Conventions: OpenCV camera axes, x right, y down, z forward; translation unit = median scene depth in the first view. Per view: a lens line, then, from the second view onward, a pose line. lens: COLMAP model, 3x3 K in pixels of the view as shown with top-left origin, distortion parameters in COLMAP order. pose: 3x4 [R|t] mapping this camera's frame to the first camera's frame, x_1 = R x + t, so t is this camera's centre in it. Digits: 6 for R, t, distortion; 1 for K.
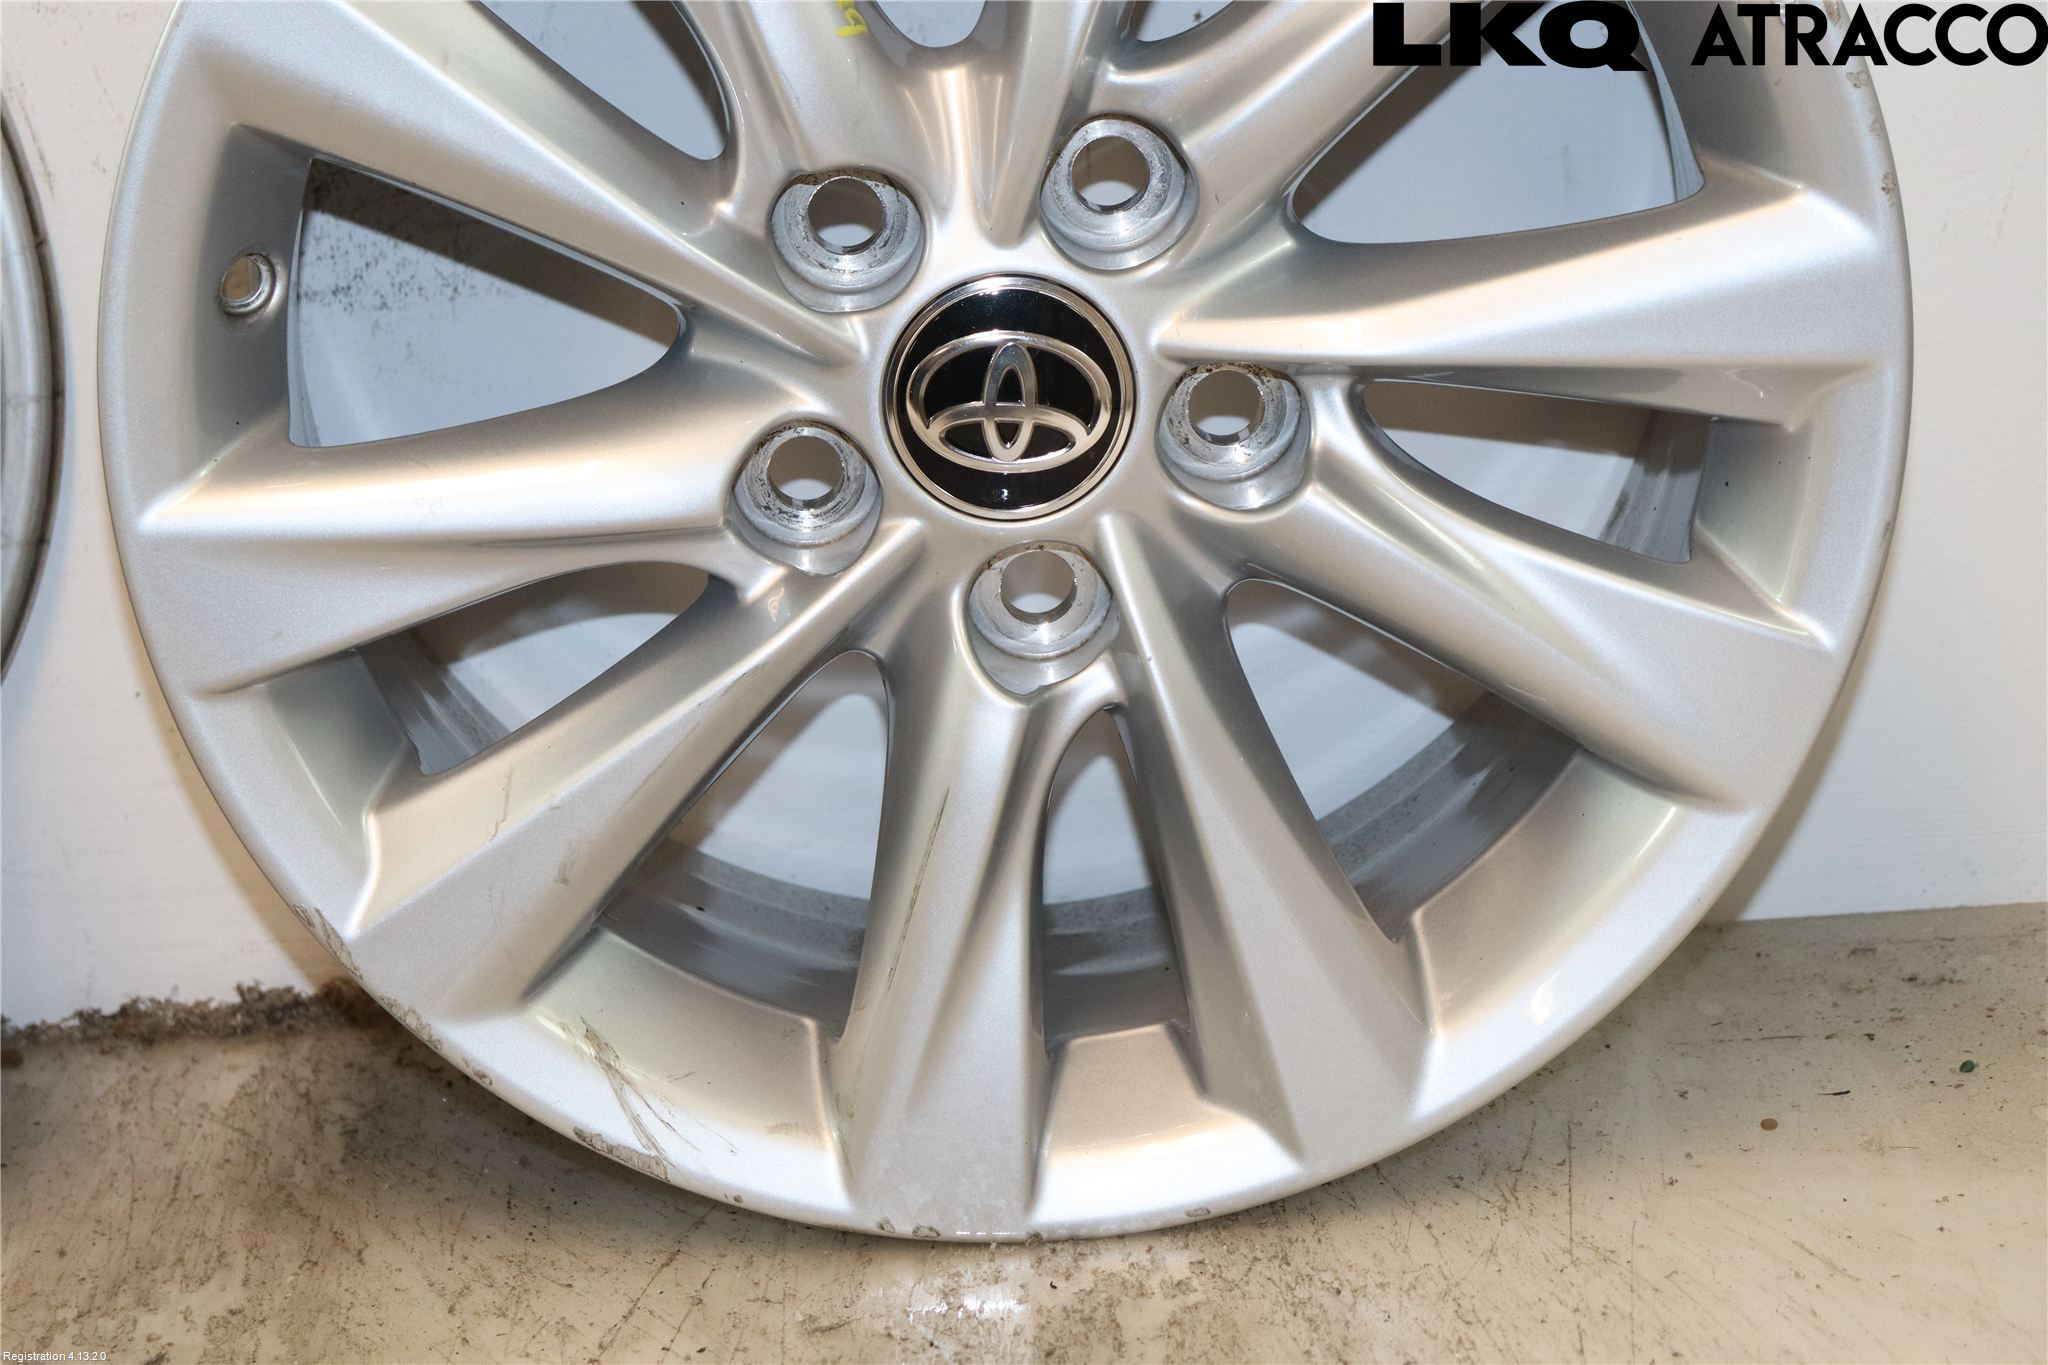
lens RADIAL K [[4866.7, 0, 1018.9], [0, 4866.7, 683.6], [0, 0, 1]] dist [0.356391, 1.033606]
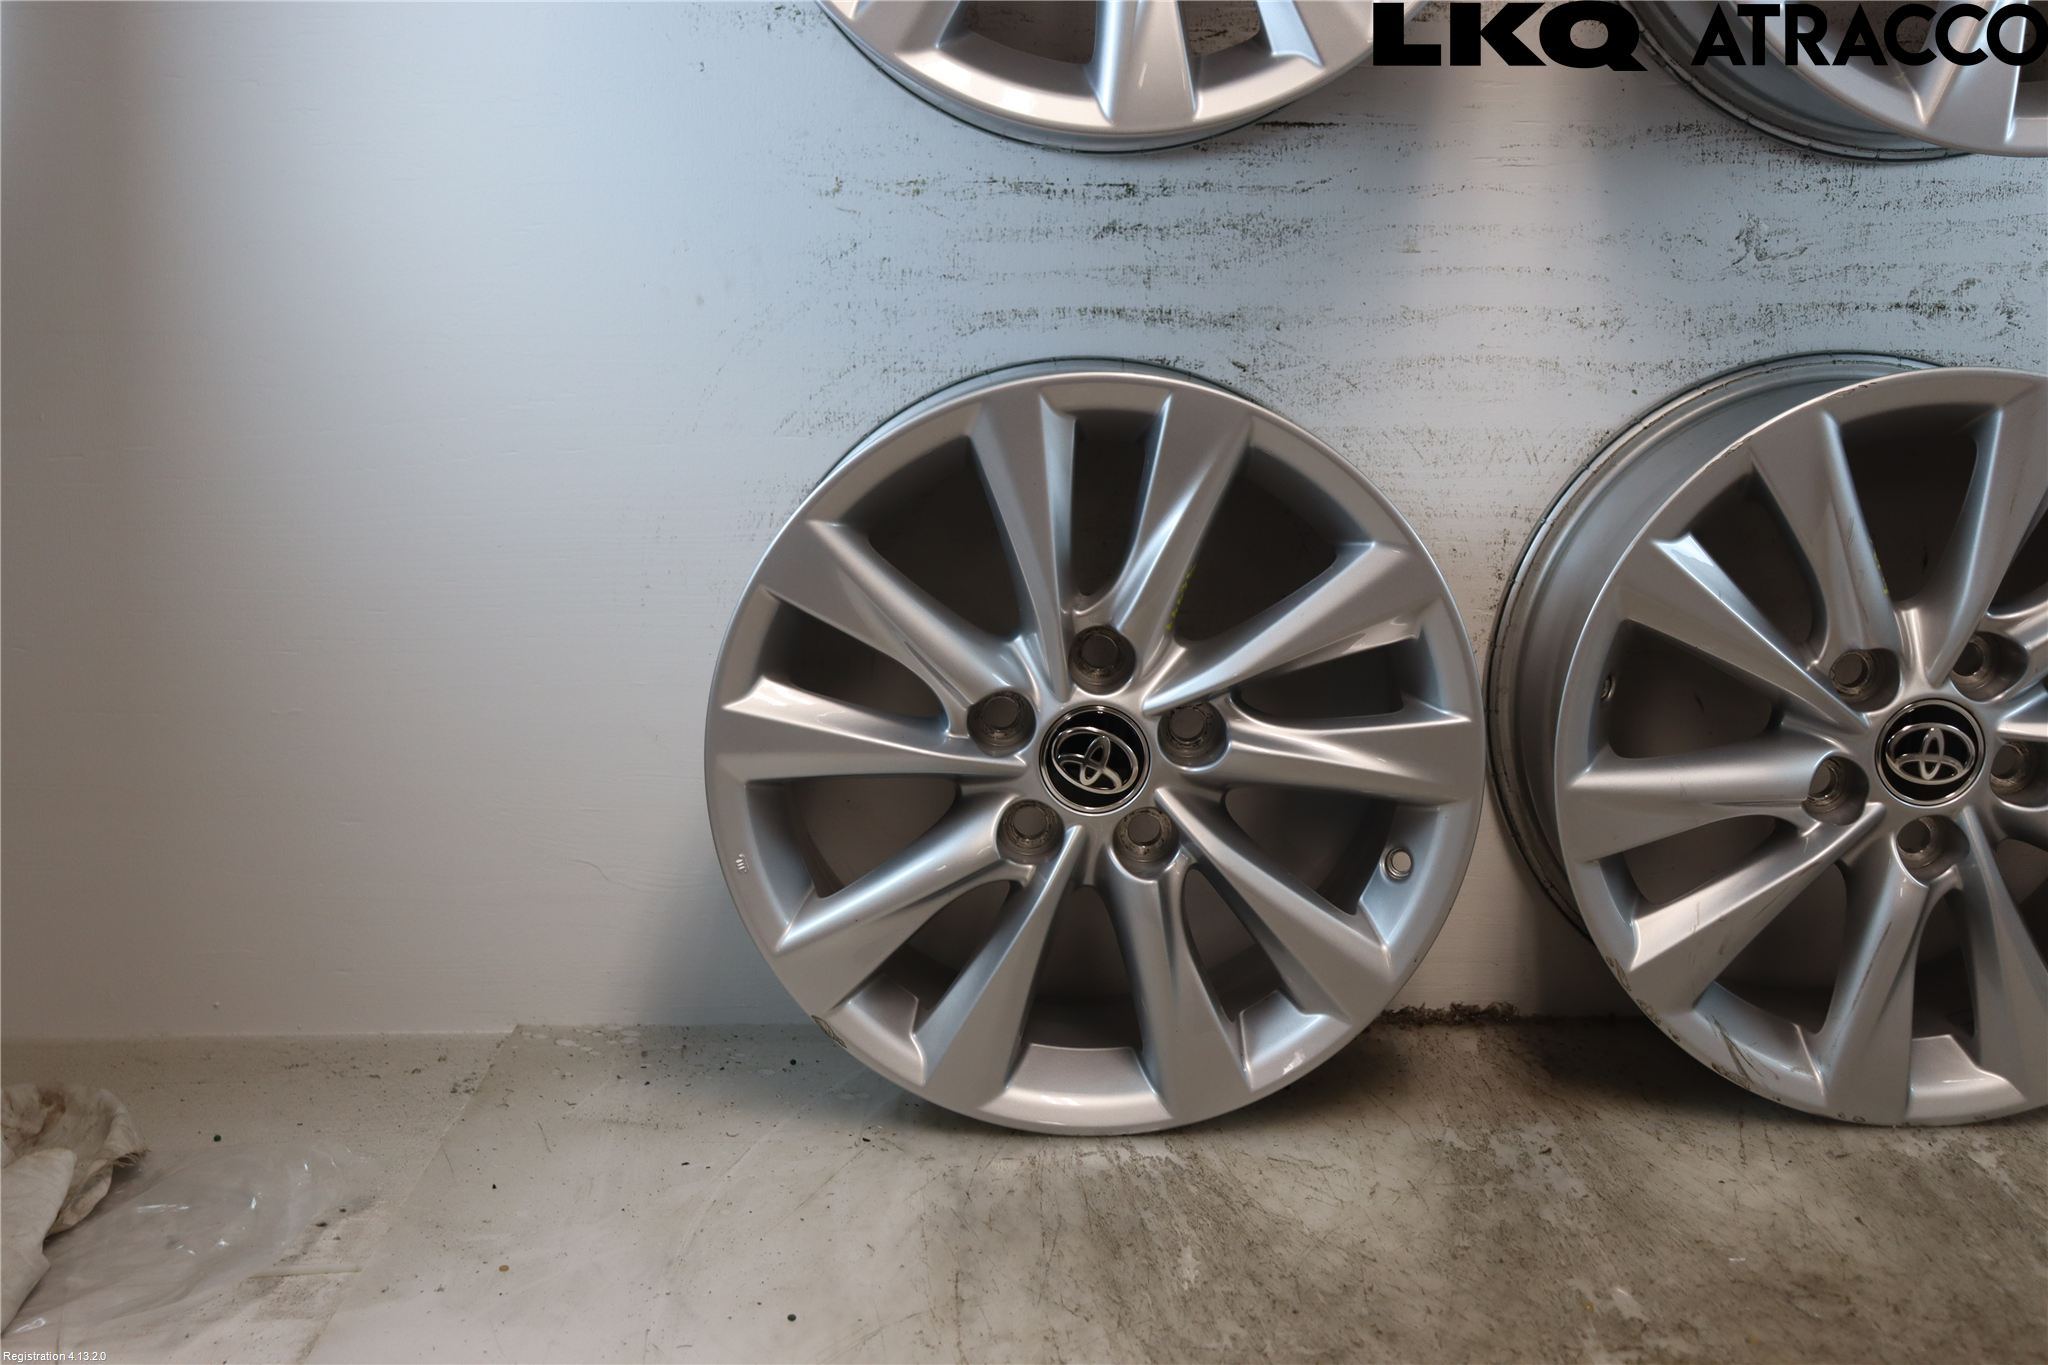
lens RADIAL K [[2415.0, 0, 1010.9], [0, 2415.0, 699.0], [0, 0, 1]] dist [-0.075492, 0.309632]
pose [[0.998558, 0.051244, -0.015995, -0.413570], [-0.052624, 0.993281, -0.103068, 0.055813], [0.010606, 0.103761, 0.994546, -0.135218]]
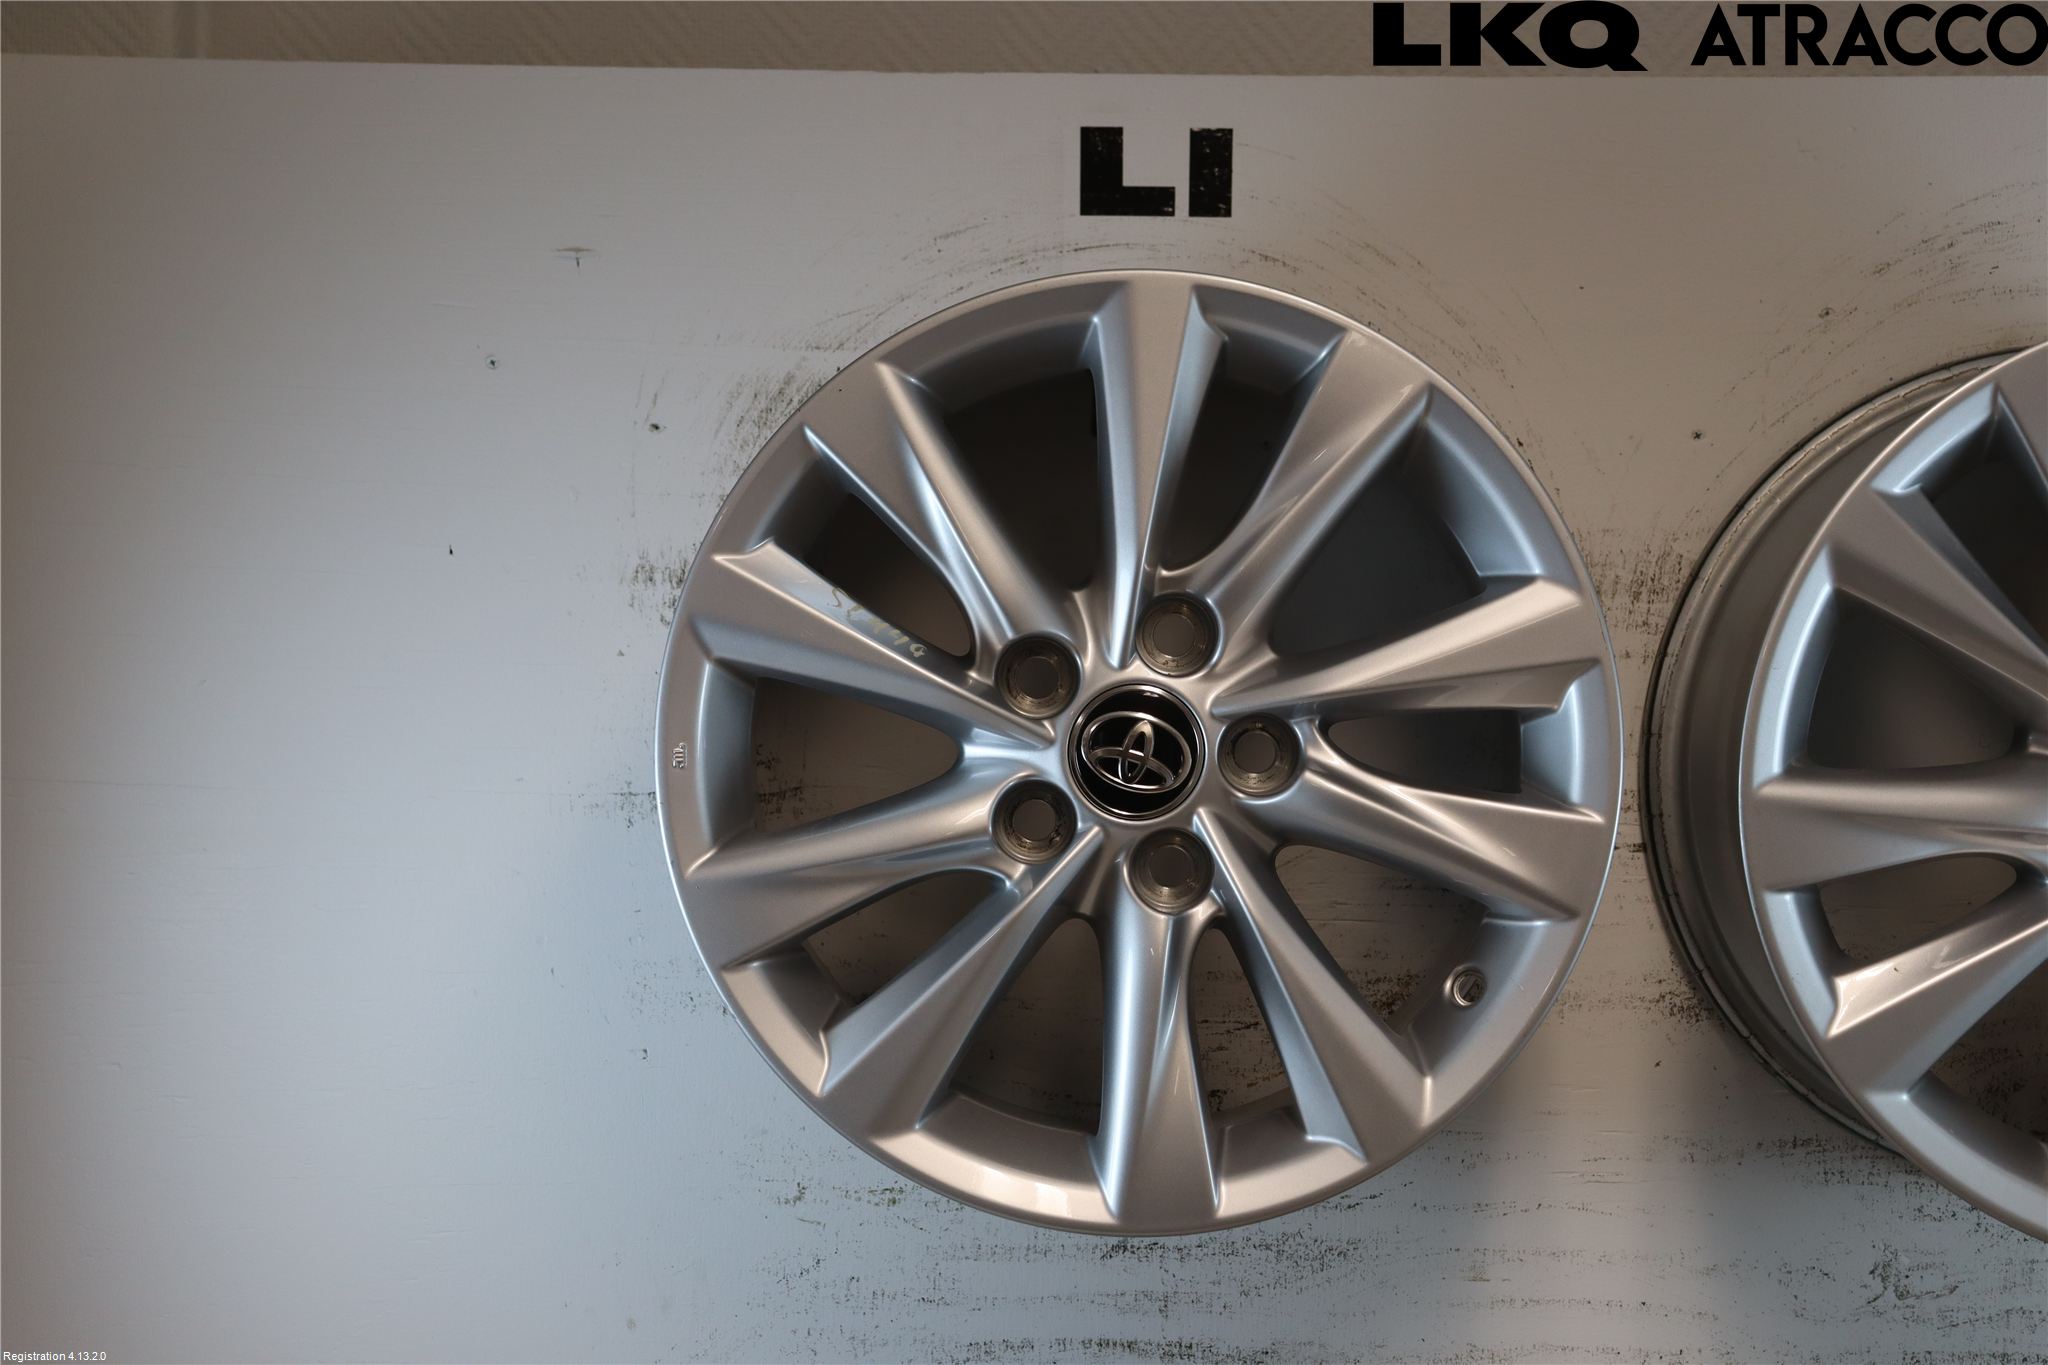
lens RADIAL K [[2960.8, 0, 1018.3], [0, 2960.8, 699.3], [0, 0, 1]] dist [0.016442, 0.443108]
pose [[0.997552, 0.063437, -0.029436, -0.416221], [-0.069084, 0.959317, -0.273748, -0.183435], [0.010873, 0.275111, 0.961351, -0.230310]]
